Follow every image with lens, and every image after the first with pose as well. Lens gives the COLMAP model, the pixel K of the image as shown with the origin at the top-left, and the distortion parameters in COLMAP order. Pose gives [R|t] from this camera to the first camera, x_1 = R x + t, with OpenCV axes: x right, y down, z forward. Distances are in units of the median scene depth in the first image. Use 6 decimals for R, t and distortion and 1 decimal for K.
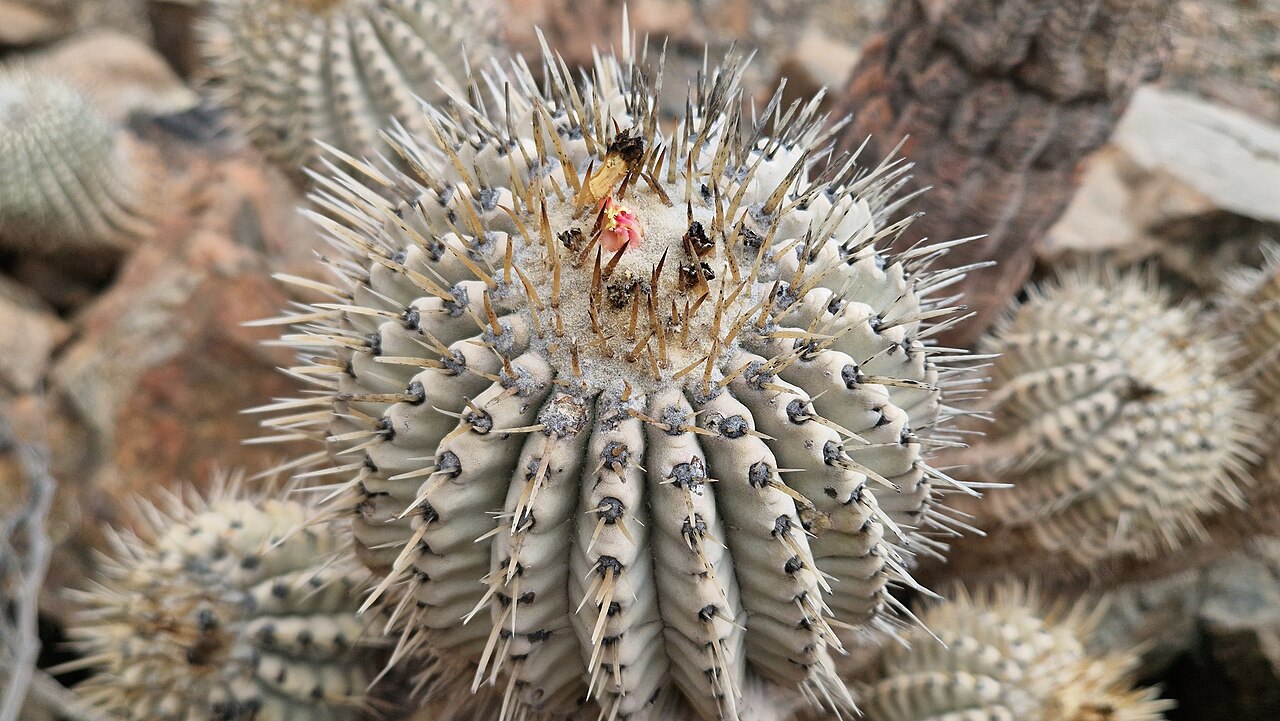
lens RADIAL K [[1248.3, 0, 640.0], [0, 1248.3, 360.5], [0, 0, 1]] dist [0.000106, -0.007215]
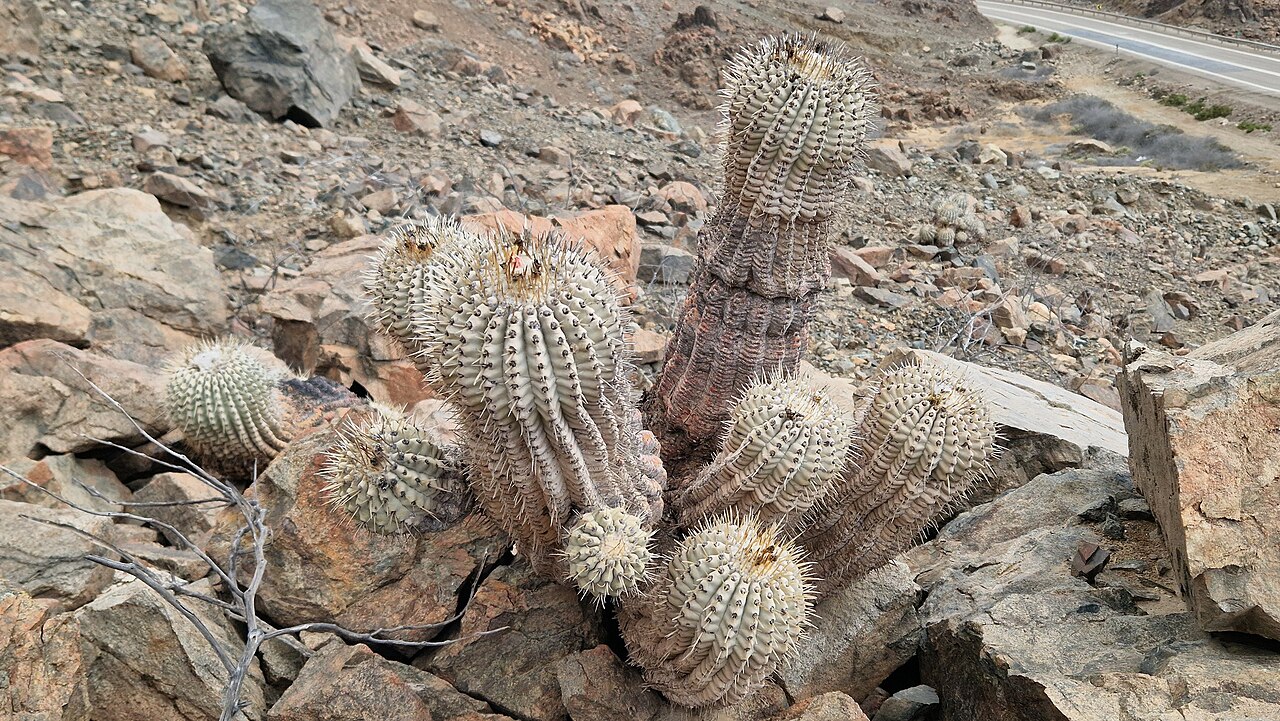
lens RADIAL K [[1248.3, 0, 640.0], [0, 1248.3, 360.5], [0, 0, 1]] dist [0.000106, -0.007215]
pose [[0.999440, -0.016949, -0.028866, 0.420977], [0.007821, 0.956701, -0.290967, 1.168940], [0.032548, 0.290579, 0.956297, -2.296843]]
